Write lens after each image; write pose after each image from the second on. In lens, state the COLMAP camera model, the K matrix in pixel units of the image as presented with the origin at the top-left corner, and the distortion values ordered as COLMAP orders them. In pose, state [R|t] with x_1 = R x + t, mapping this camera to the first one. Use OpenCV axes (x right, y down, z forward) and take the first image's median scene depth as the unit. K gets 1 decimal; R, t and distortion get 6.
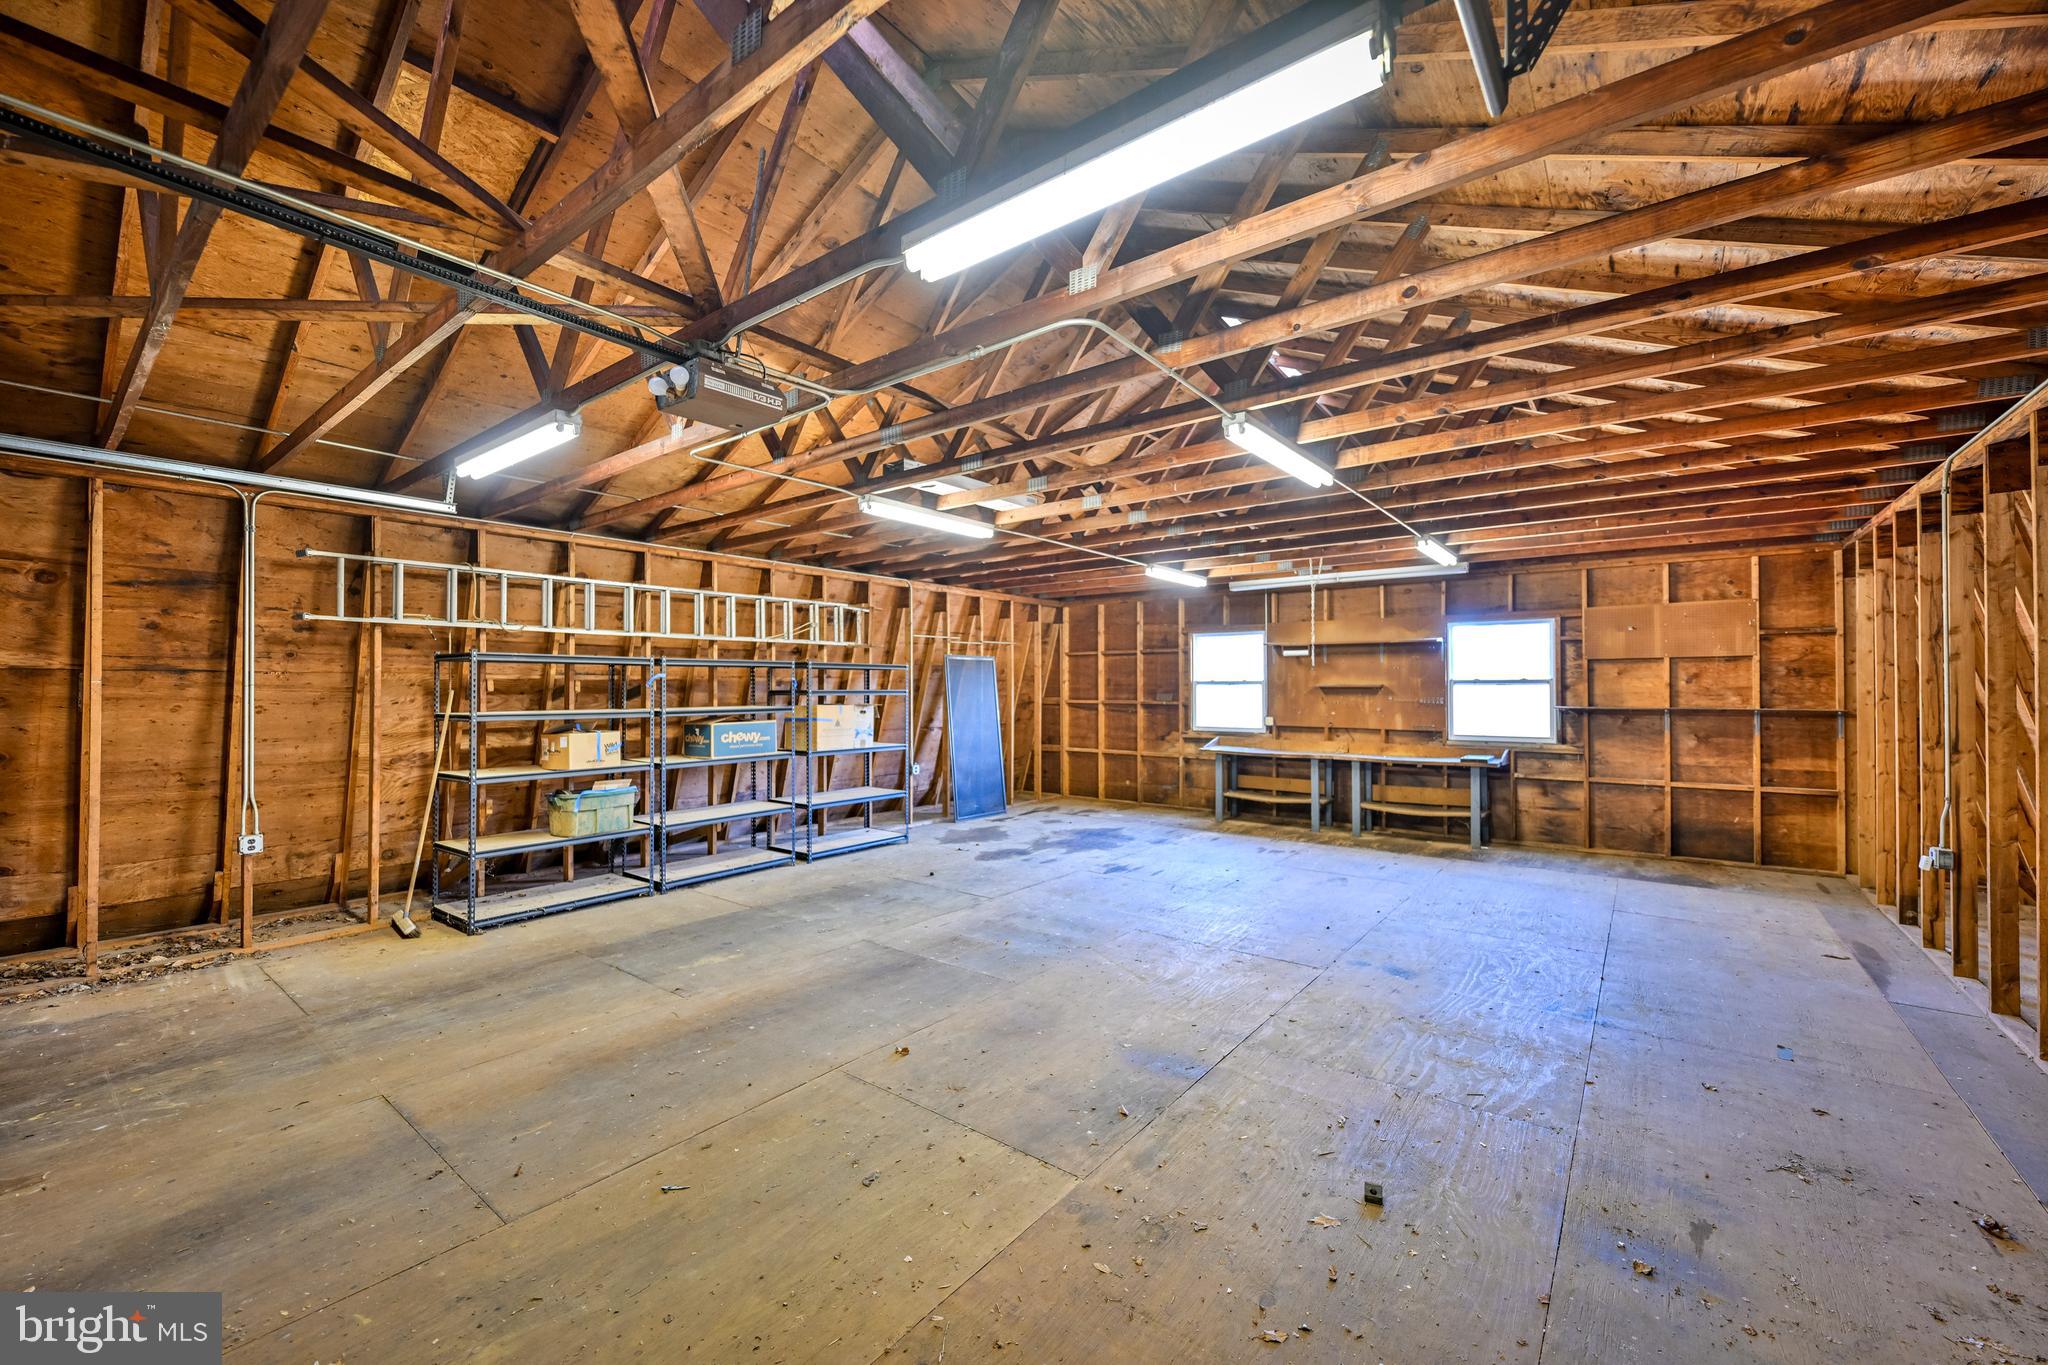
lens RADIAL K [[806.9, 0, 1024.8], [0, 806.9, 678.7], [0, 0, 1]] dist [-0.001307, 0.000099]
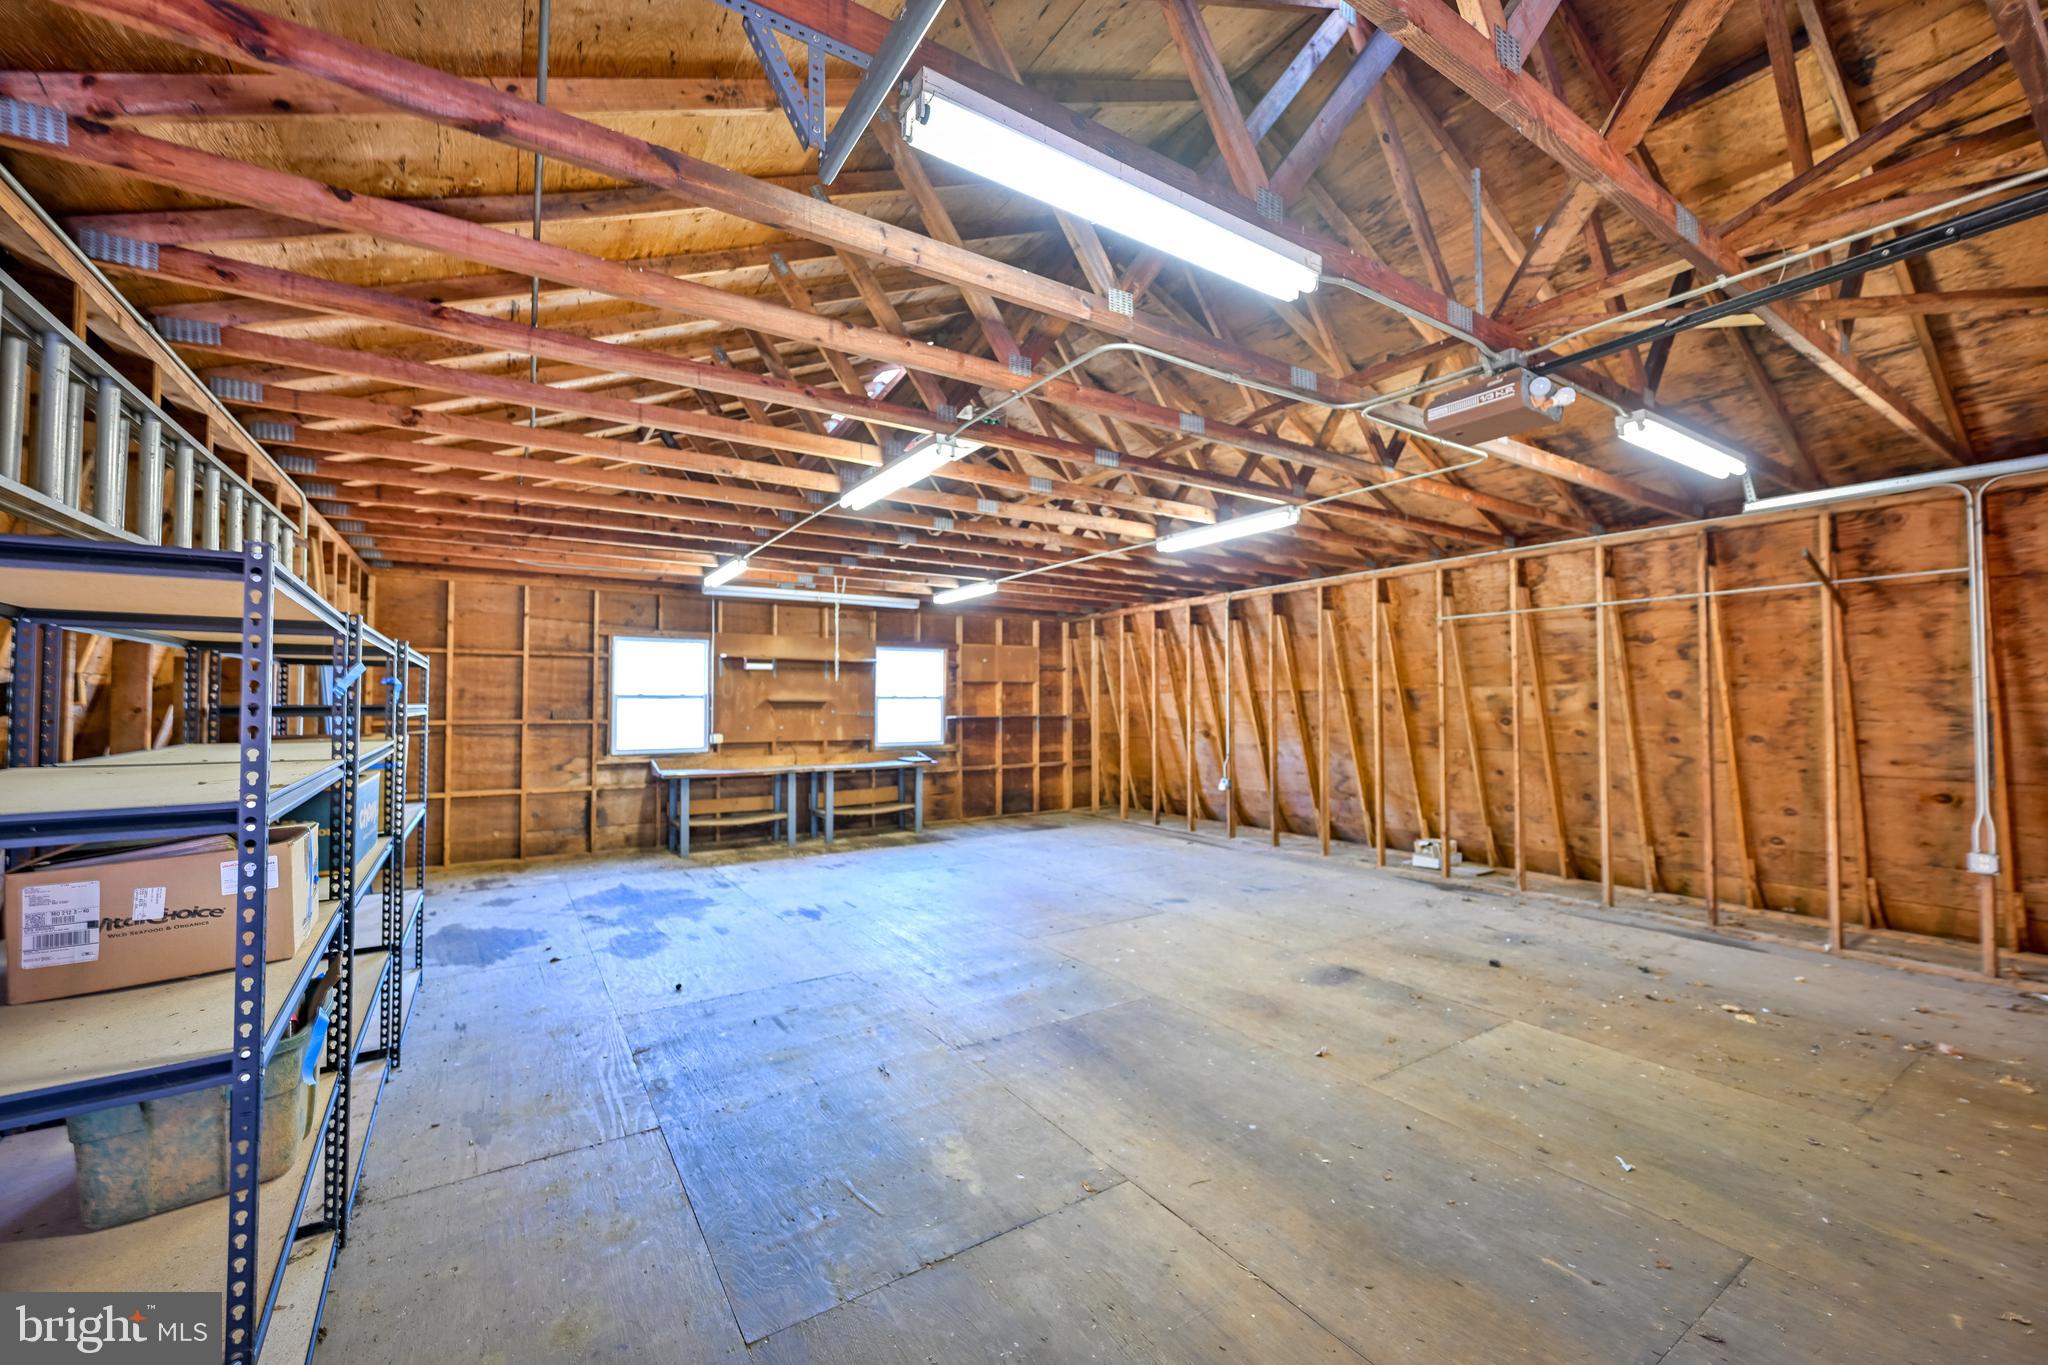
lens RADIAL K [[807.7, 0, 1012.7], [0, 807.7, 682.8], [0, 0, 1]] dist [0.003942, 0.000160]
pose [[0.323540, 0.024048, 0.945909, -0.568673], [-0.010151, 0.999708, -0.021943, 0.006797], [-0.946160, -0.002502, 0.323690, 0.465169]]
